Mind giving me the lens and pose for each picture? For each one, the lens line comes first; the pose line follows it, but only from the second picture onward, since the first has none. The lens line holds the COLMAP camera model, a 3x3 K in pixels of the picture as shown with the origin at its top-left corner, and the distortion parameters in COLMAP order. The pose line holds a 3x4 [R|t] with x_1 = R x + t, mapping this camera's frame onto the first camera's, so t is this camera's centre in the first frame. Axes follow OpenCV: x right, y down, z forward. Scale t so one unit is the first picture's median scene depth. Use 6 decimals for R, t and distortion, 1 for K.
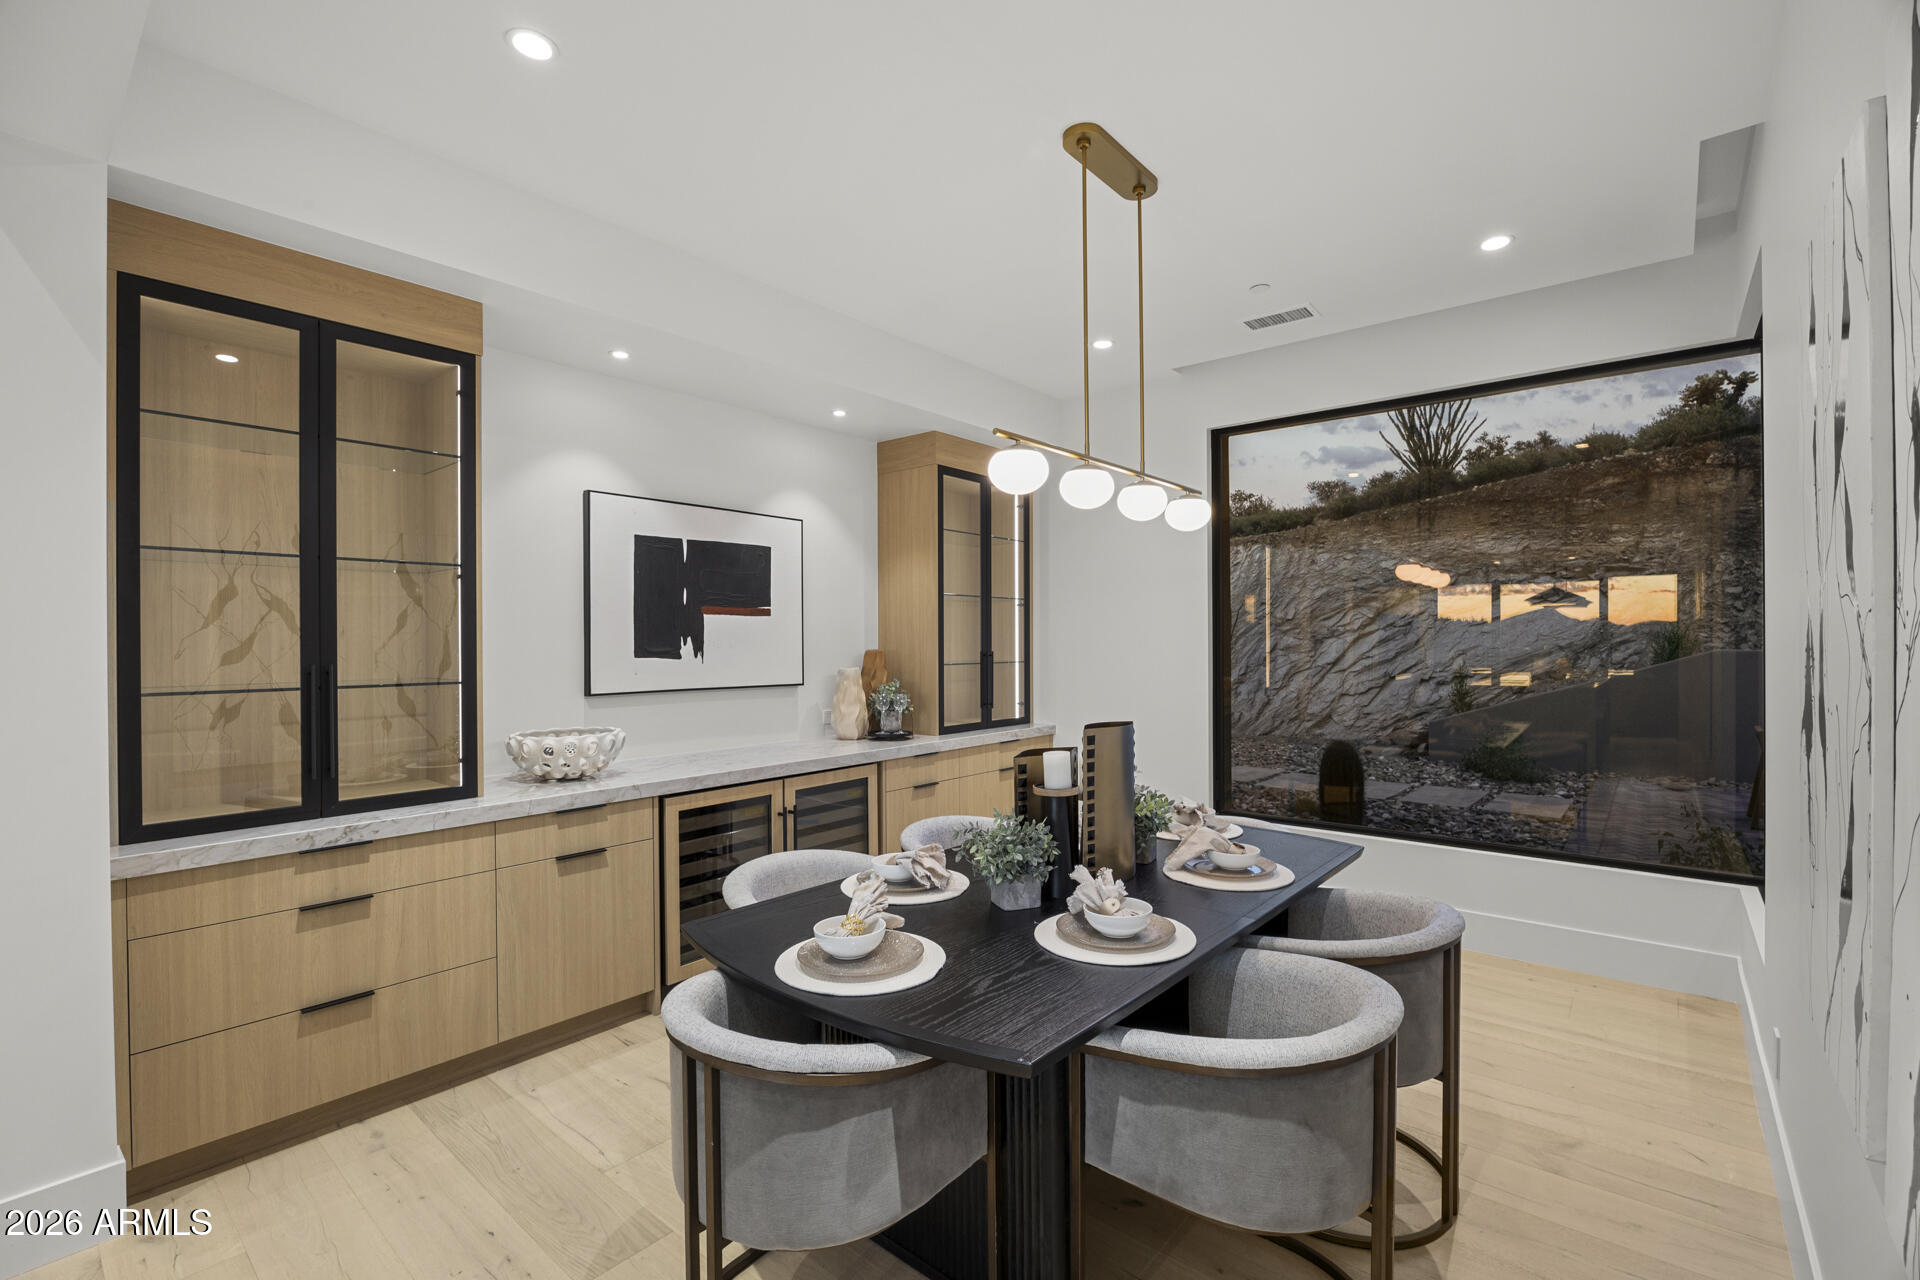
lens RADIAL K [[825.3, 0, 963.9], [0, 825.3, 640.5], [0, 0, 1]] dist [-0.012482, 0.000068]
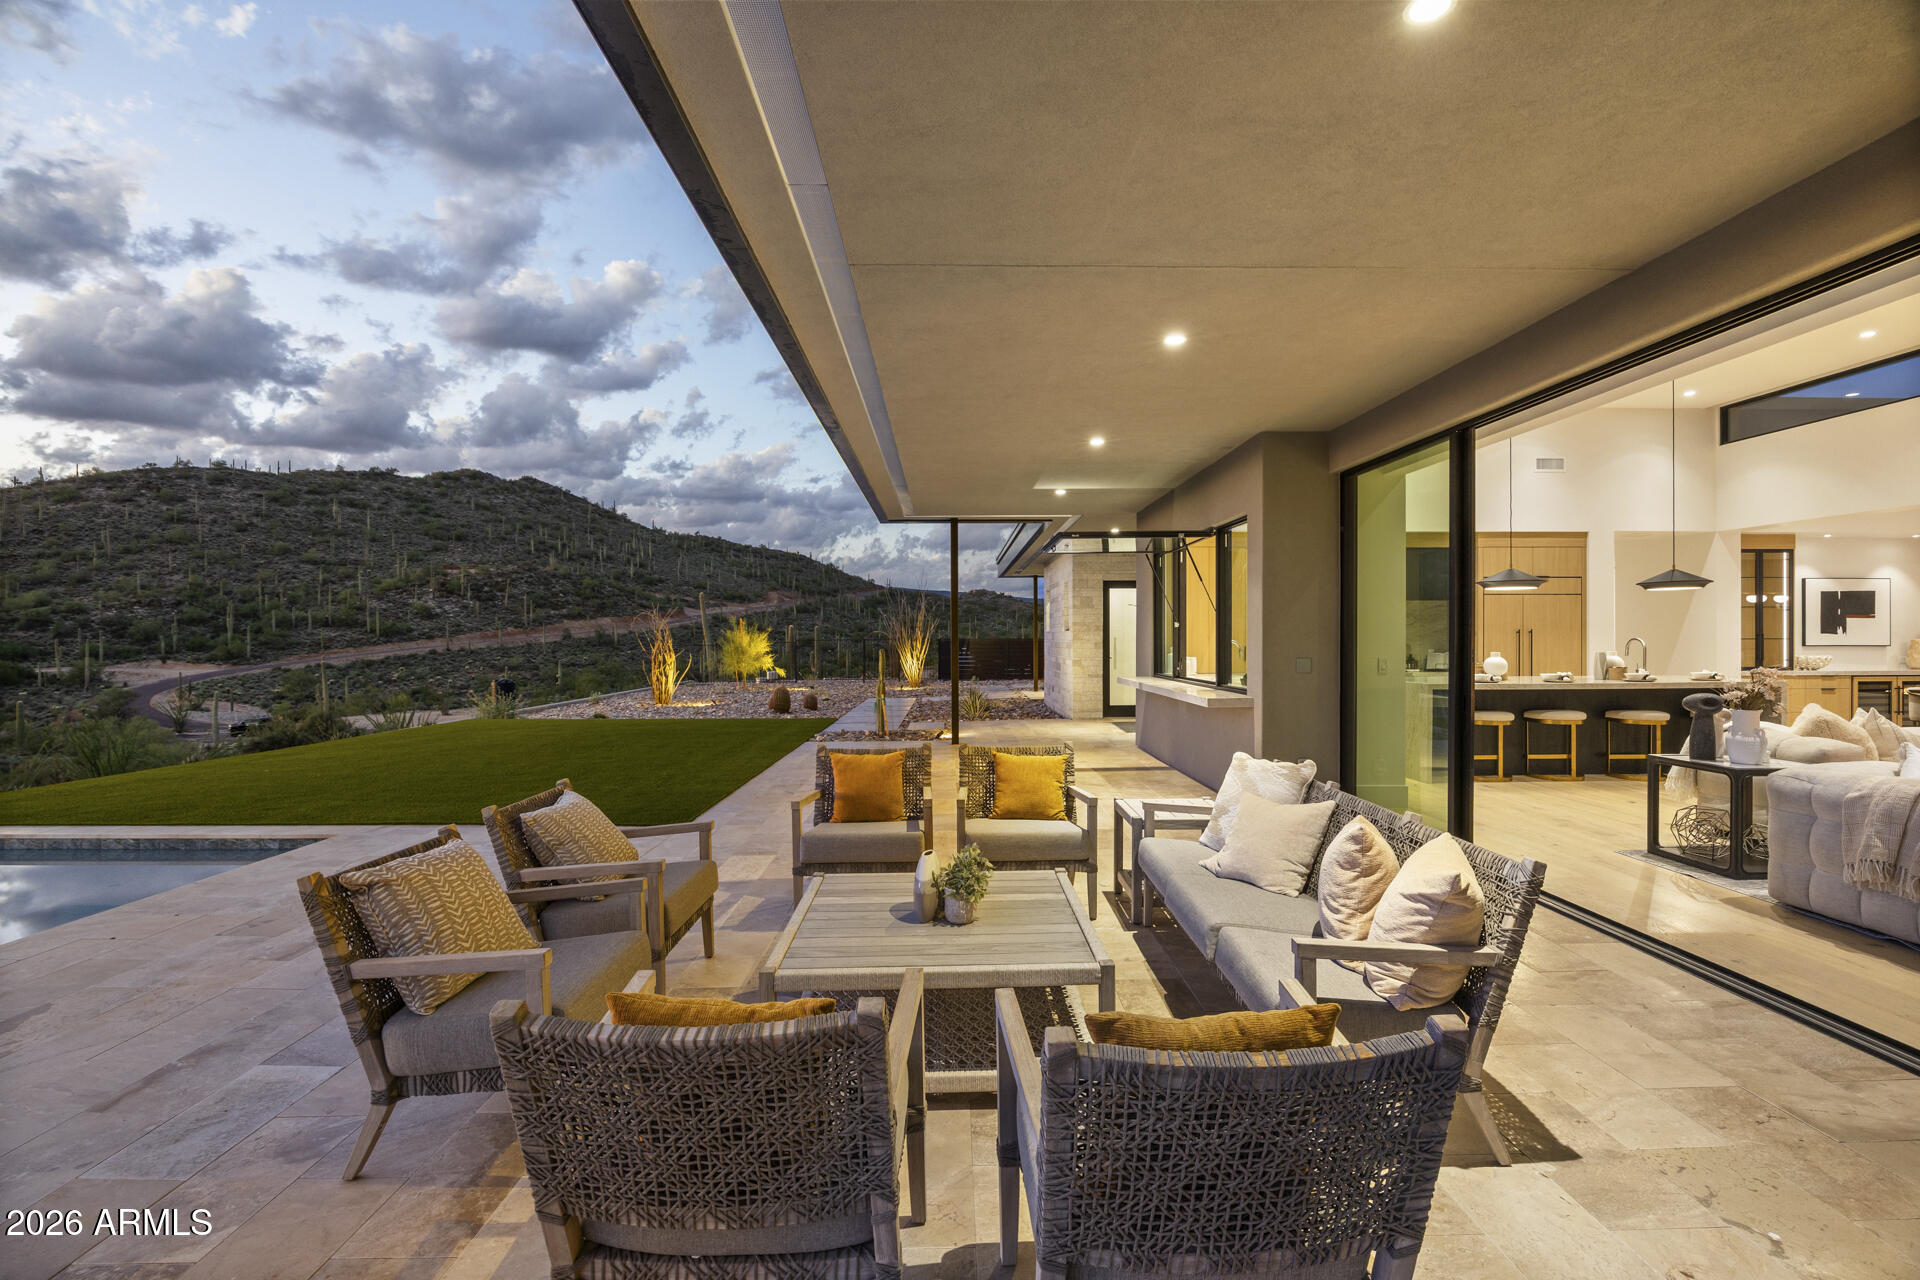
lens RADIAL K [[825.3, 0, 964.4], [0, 825.3, 635.3], [0, 0, 1]] dist [-0.012482, 0.000068]
pose [[0.661231, 0.000959, -0.750182, -0.233070], [-0.000027, 0.999999, 0.001254, 0.023271], [0.750182, -0.000808, 0.661231, -3.079776]]
